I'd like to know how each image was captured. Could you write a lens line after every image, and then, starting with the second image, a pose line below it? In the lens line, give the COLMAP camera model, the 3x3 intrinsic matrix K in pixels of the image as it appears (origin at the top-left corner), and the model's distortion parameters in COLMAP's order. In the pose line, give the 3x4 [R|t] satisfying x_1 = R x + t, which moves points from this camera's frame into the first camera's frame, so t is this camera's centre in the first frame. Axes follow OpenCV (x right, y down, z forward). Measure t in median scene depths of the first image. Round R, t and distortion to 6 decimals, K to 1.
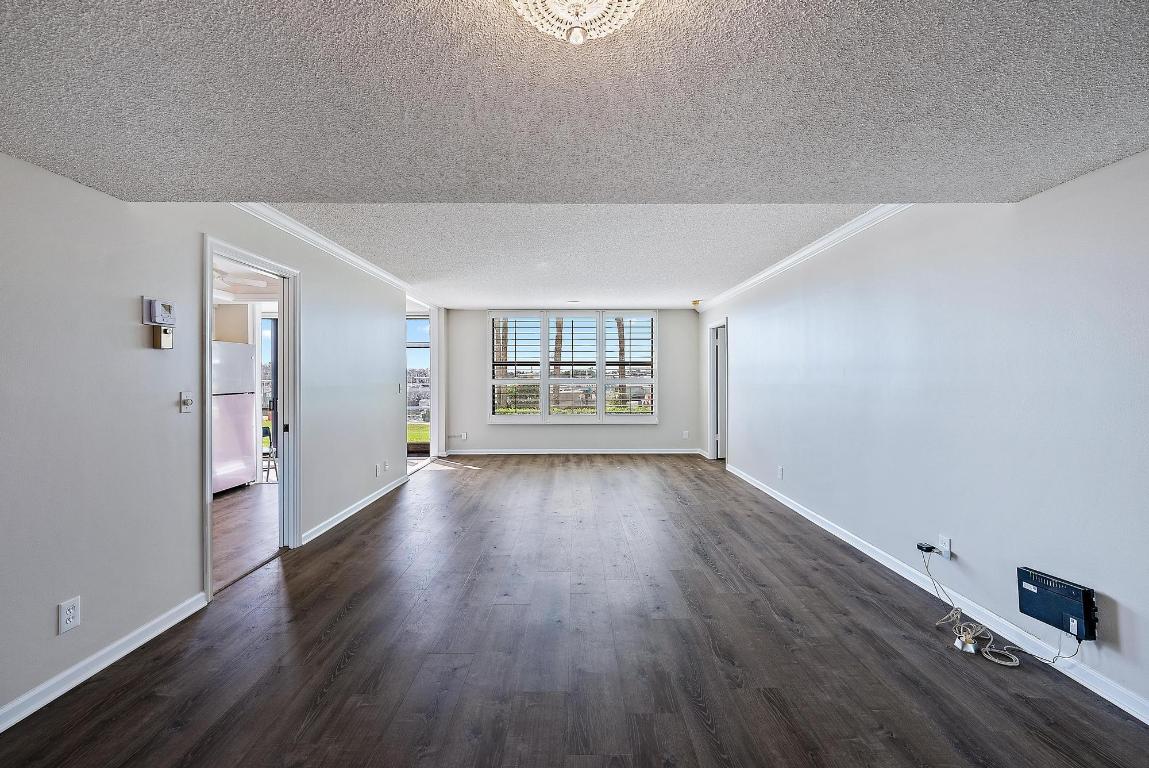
lens RADIAL K [[476.5, 0, 571.4], [0, 476.5, 380.5], [0, 0, 1]] dist [-0.000426, -0.000500]
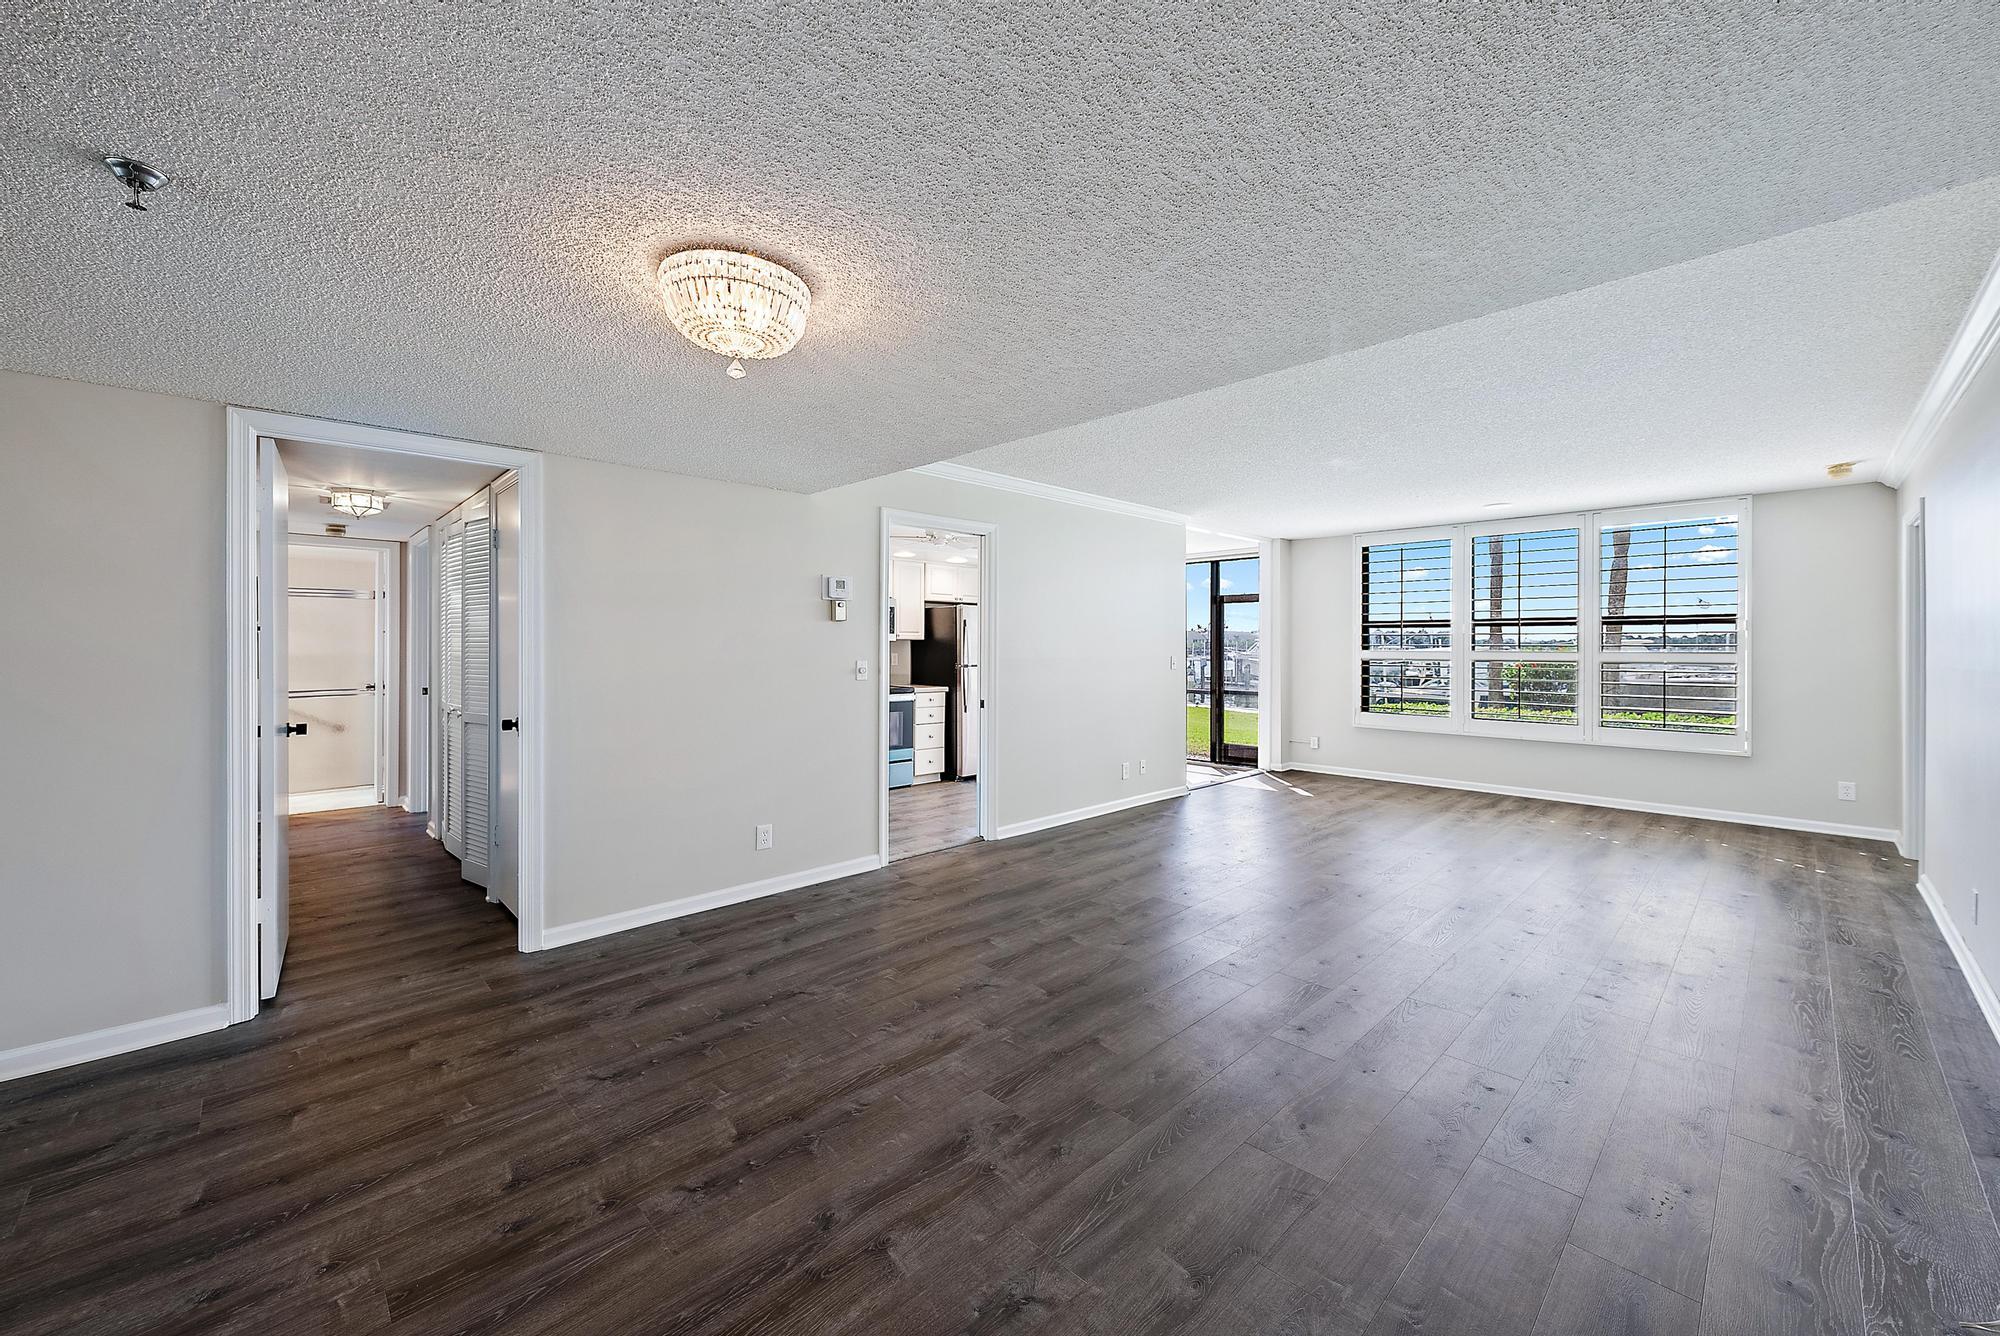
lens RADIAL K [[796.2, 0, 1023.2], [0, 796.2, 648.2], [0, 0, 1]] dist [0.007238, -0.000322]
pose [[0.687467, 0.004737, -0.726200, 0.269545], [-0.008659, 0.999961, -0.001674, -0.001368], [0.726164, 0.007439, 0.687481, 0.015611]]
